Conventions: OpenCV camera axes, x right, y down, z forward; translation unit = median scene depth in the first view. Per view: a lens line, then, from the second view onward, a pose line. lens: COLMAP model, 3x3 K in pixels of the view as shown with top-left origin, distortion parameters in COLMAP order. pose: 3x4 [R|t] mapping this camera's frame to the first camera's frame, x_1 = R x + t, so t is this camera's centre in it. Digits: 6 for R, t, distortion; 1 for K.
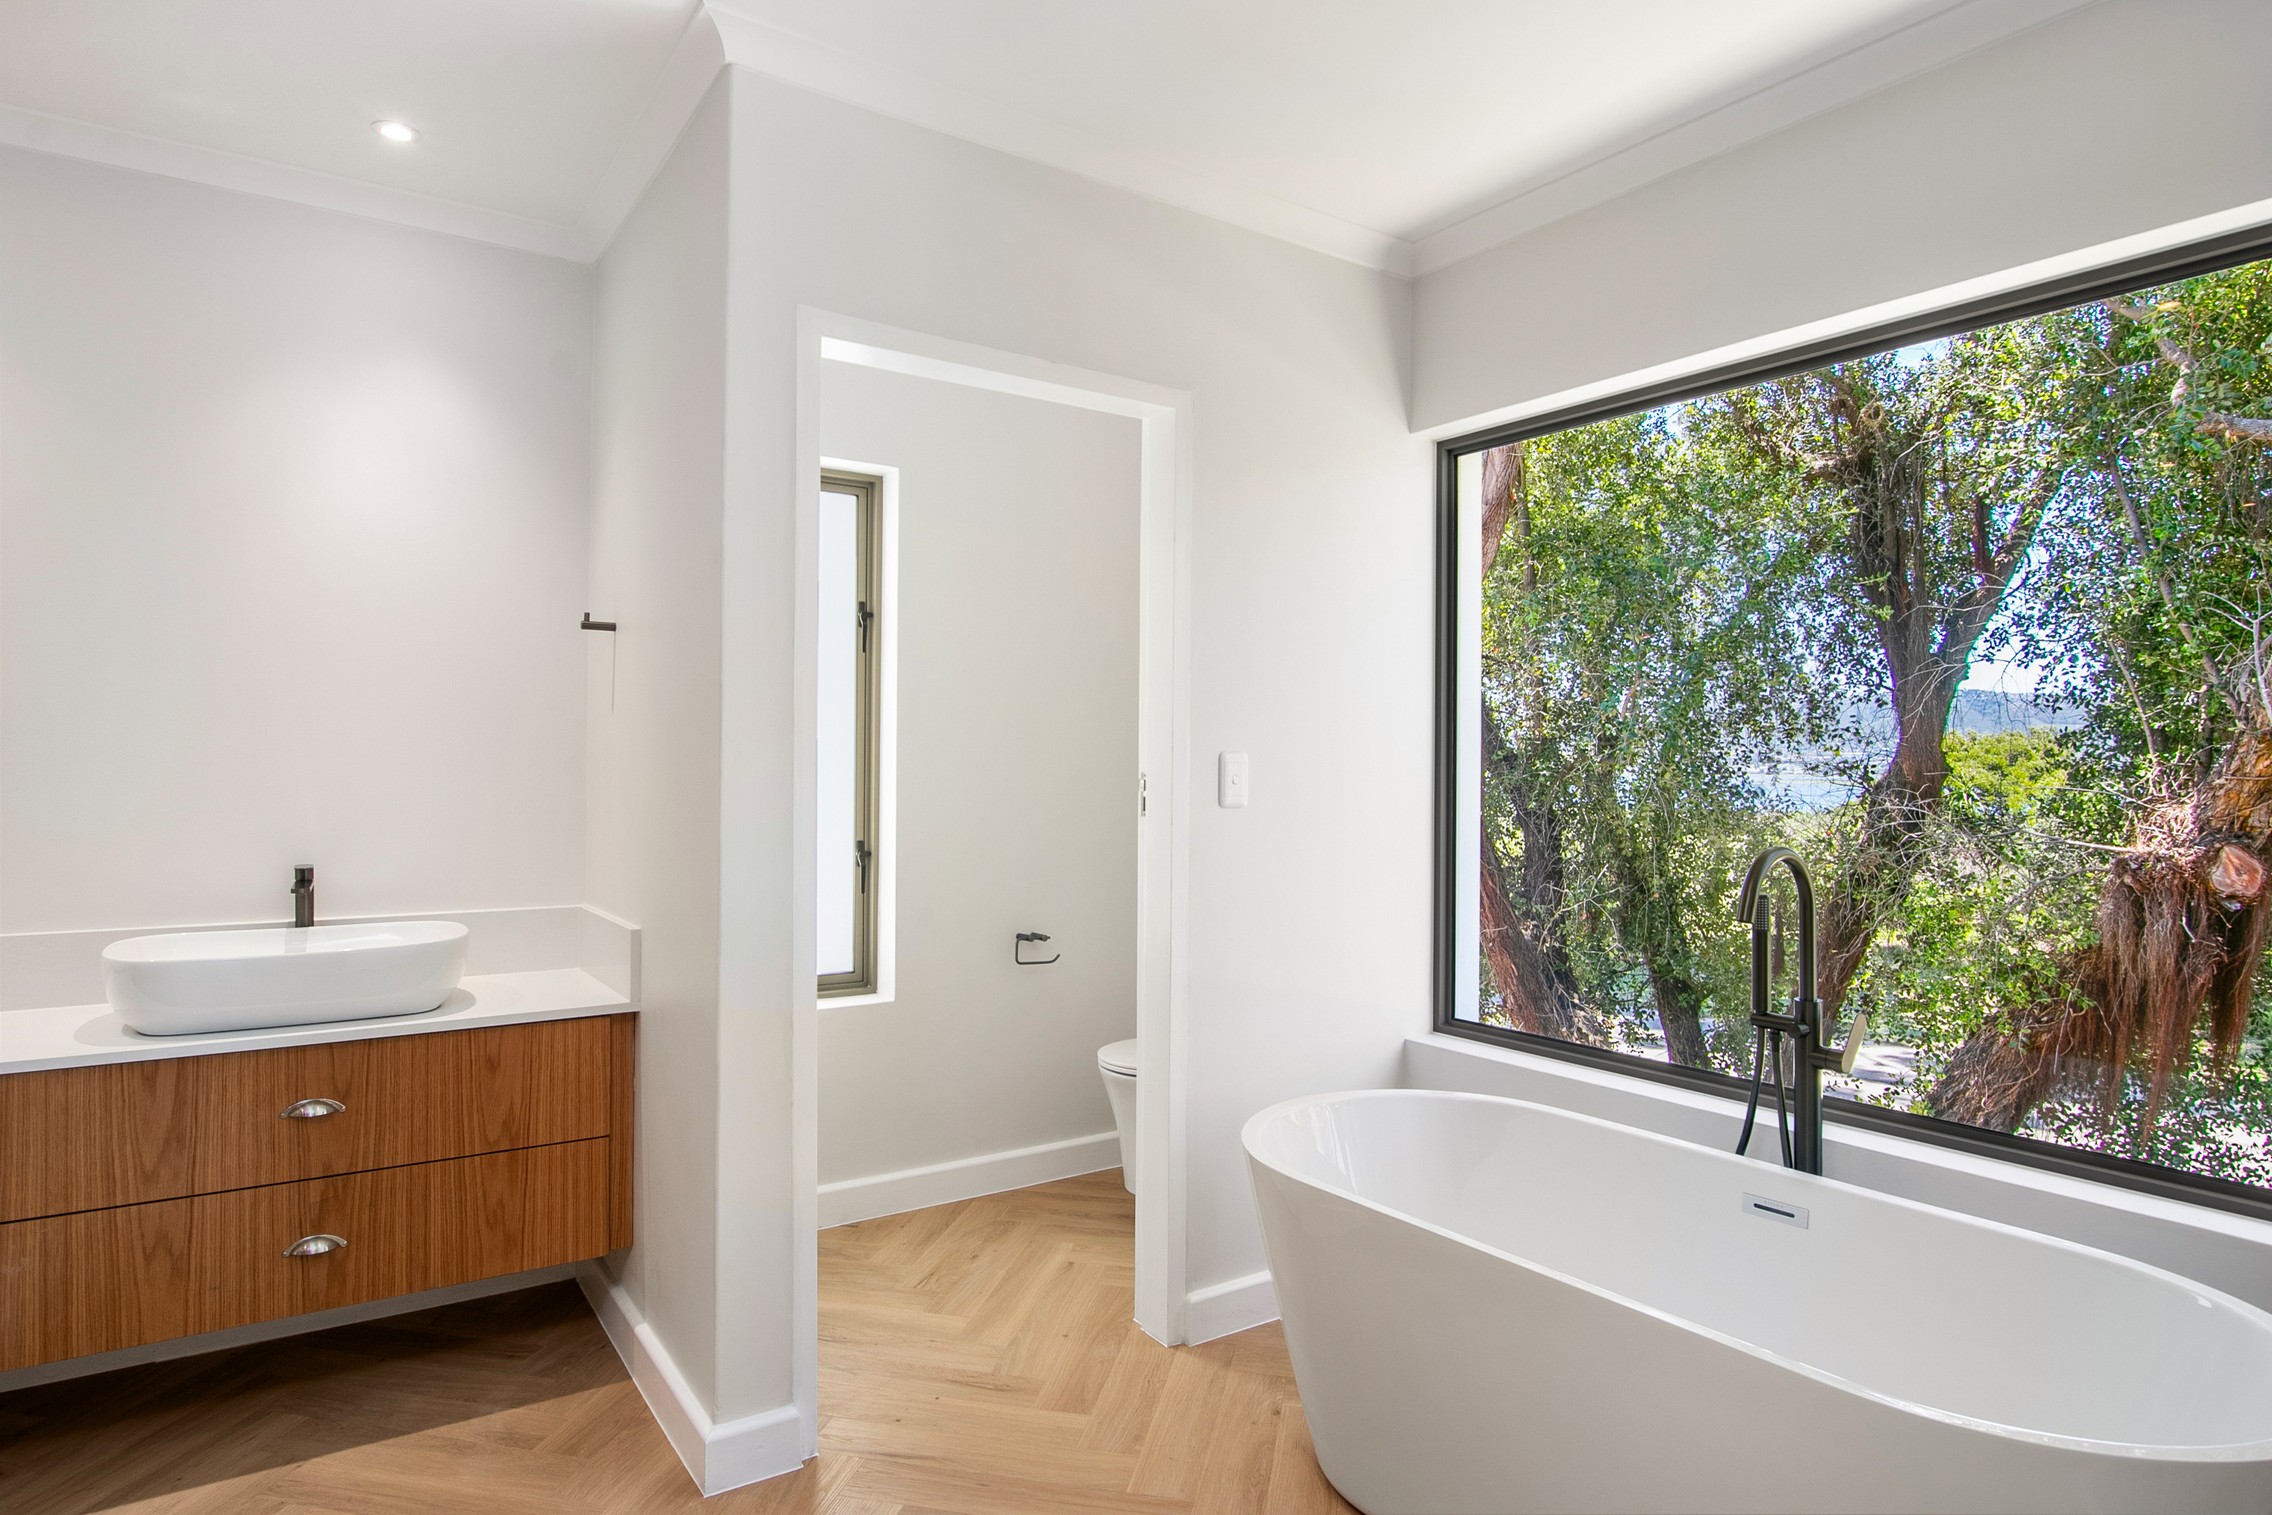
lens RADIAL K [[1244.4, 0, 1129.3], [0, 1244.4, 760.2], [0, 0, 1]] dist [-0.023580, 0.001191]
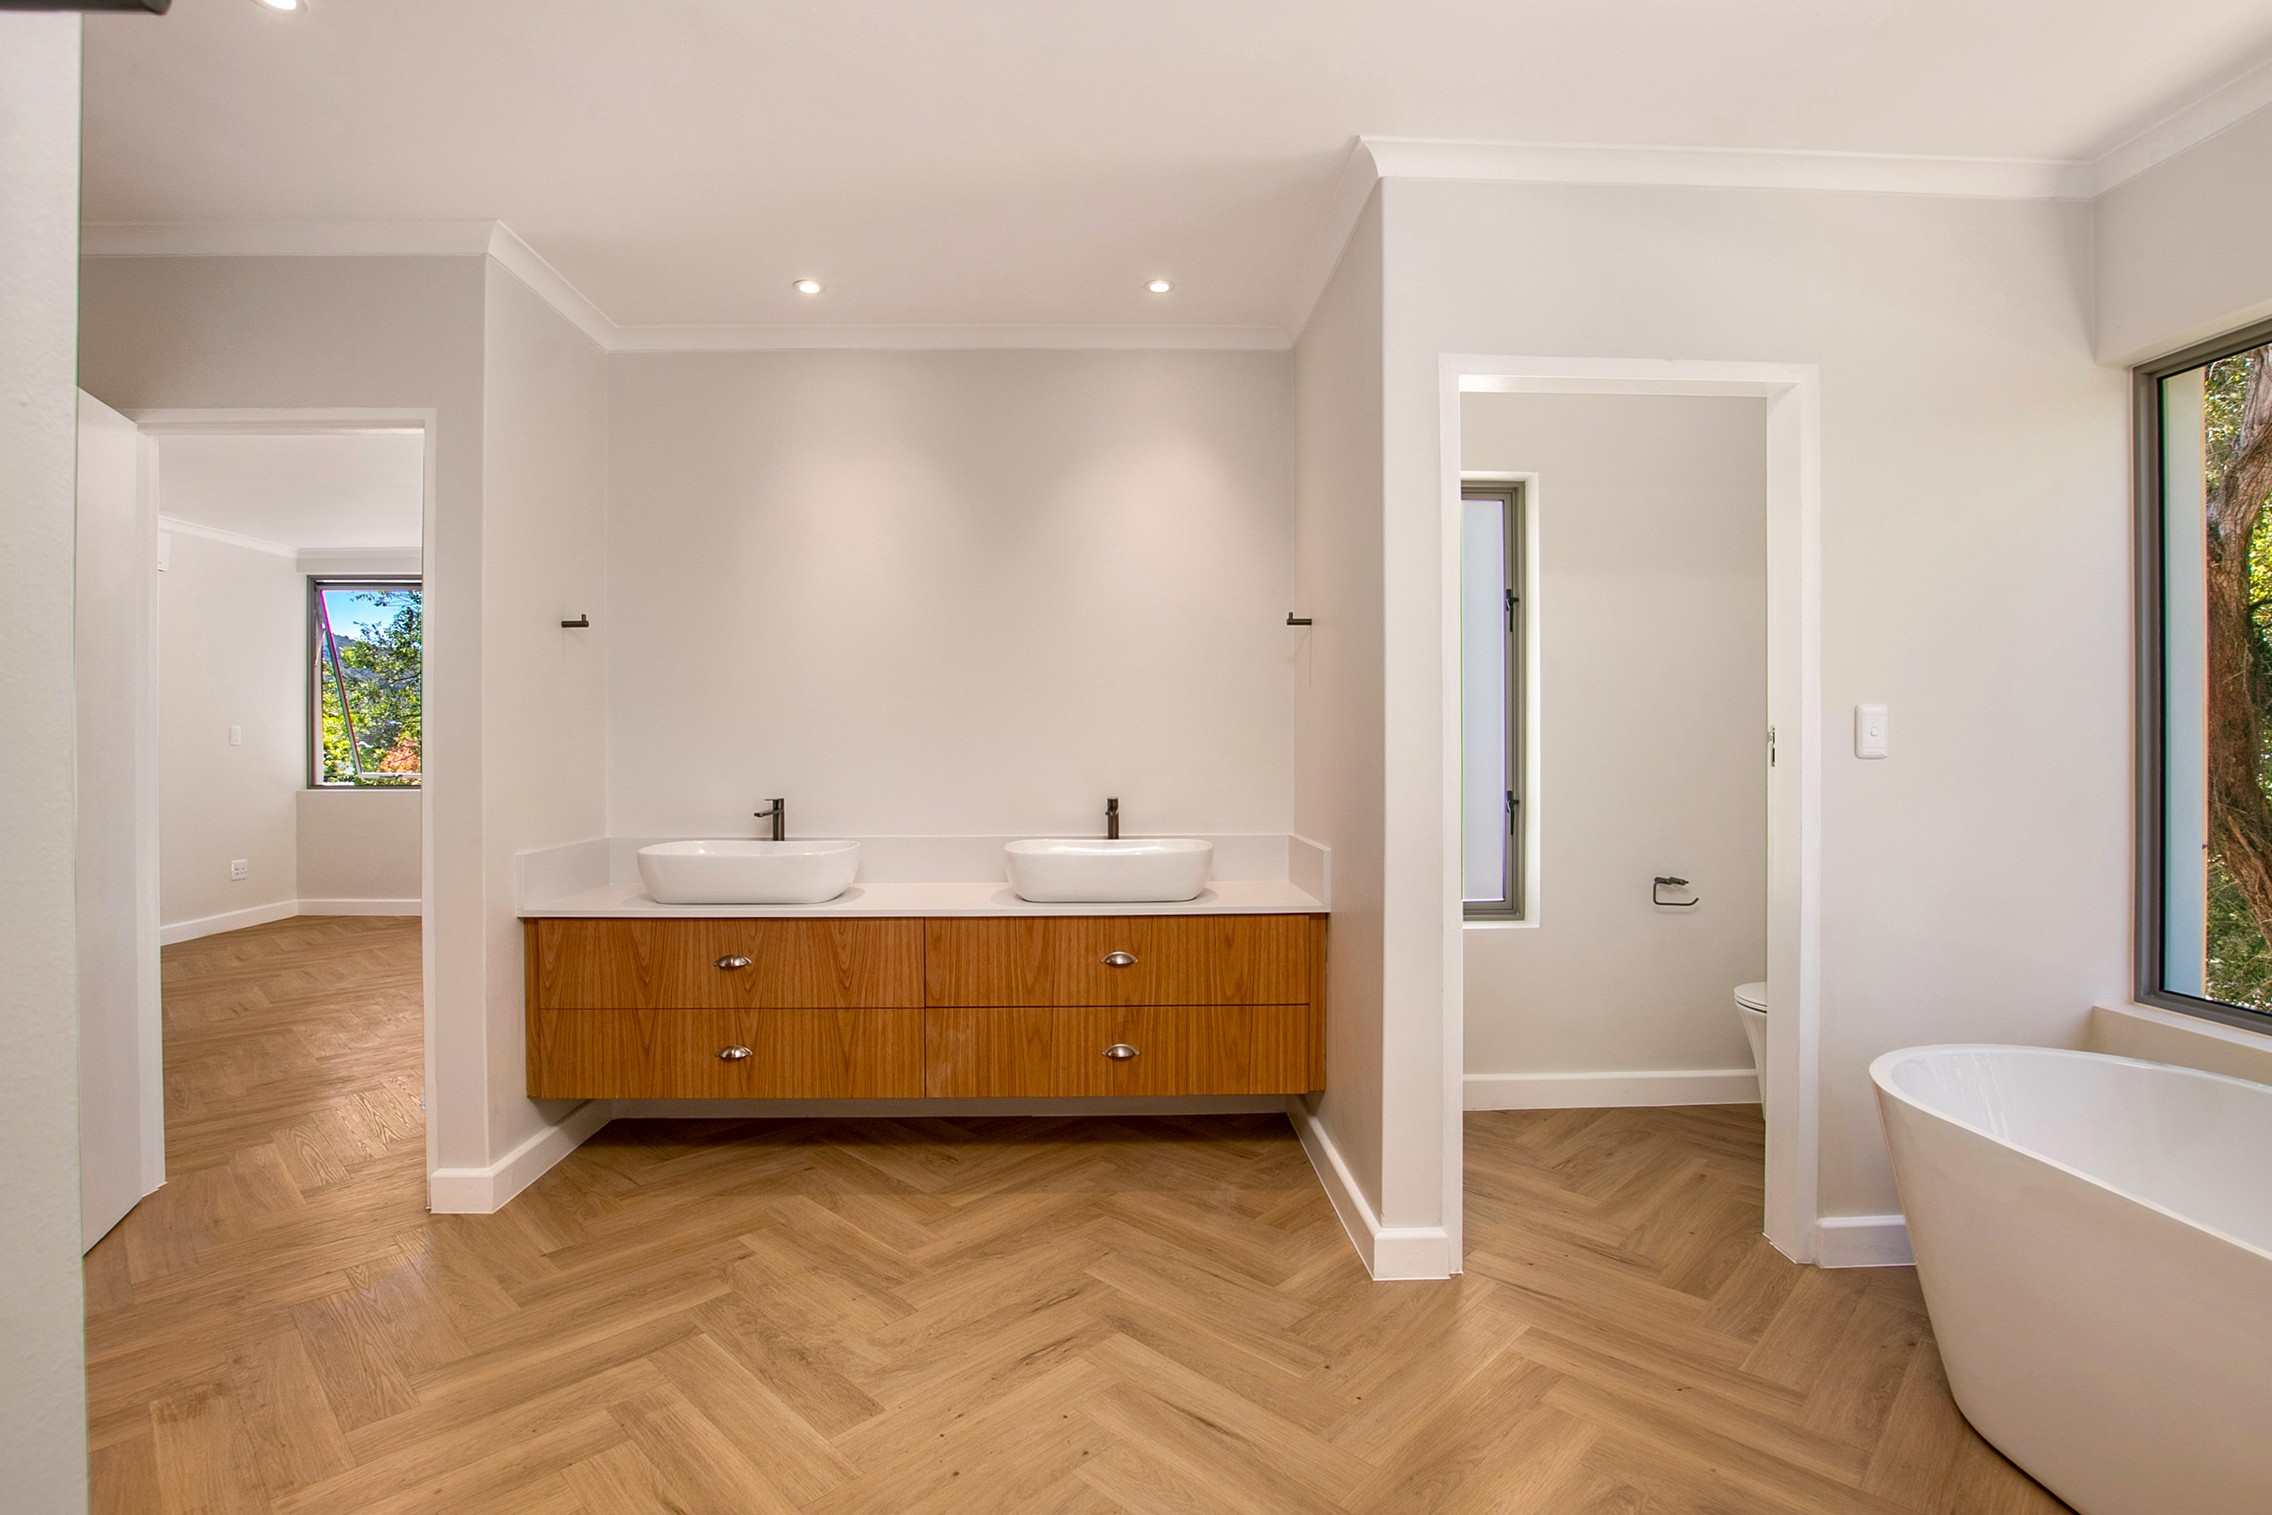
lens RADIAL K [[1075.5, 0, 1138.2], [0, 1075.5, 738.8], [0, 0, 1]] dist [-0.033597, 0.000262]
pose [[0.844451, -0.010917, -0.535522, 0.044580], [0.010746, 0.999936, -0.003439, 0.021009], [0.535525, -0.002850, 0.844515, -0.069268]]
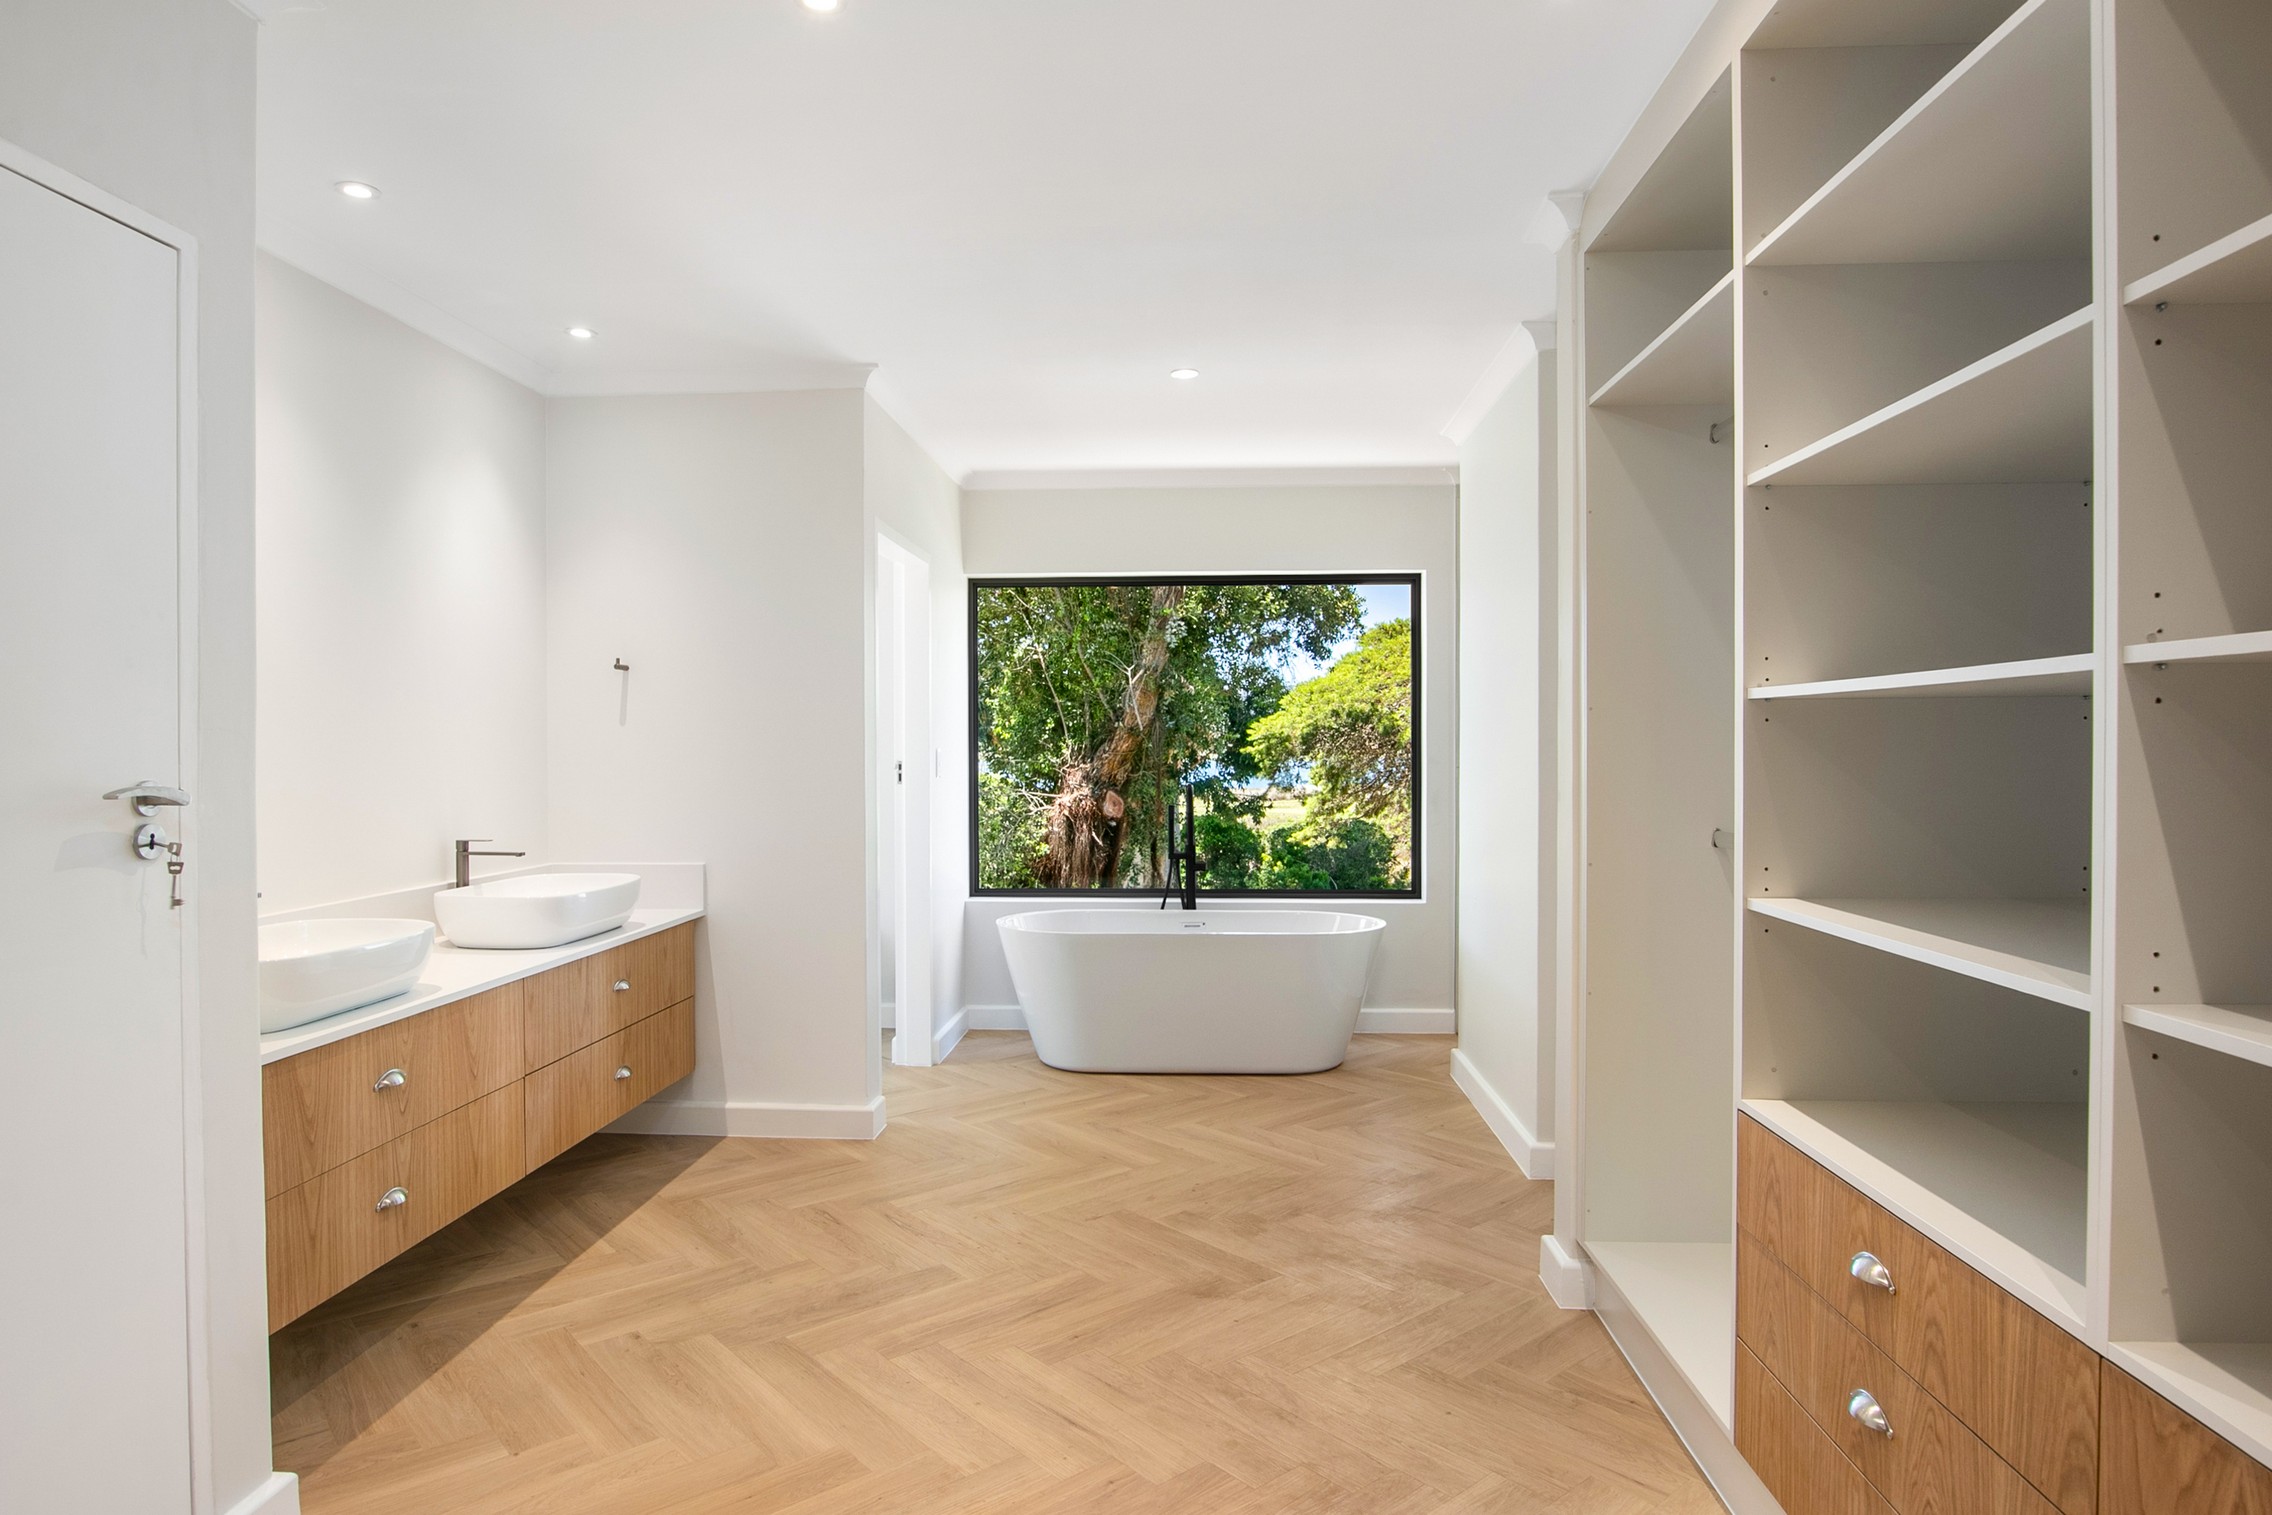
lens RADIAL K [[1244.4, 0, 1129.3], [0, 1244.4, 760.2], [0, 0, 1]] dist [-0.023580, 0.001191]
pose [[0.622555, -0.019475, 0.782334, -1.298595], [0.008031, 0.999797, 0.018498, -0.021586], [-0.782535, -0.005234, 0.622585, -0.419488]]
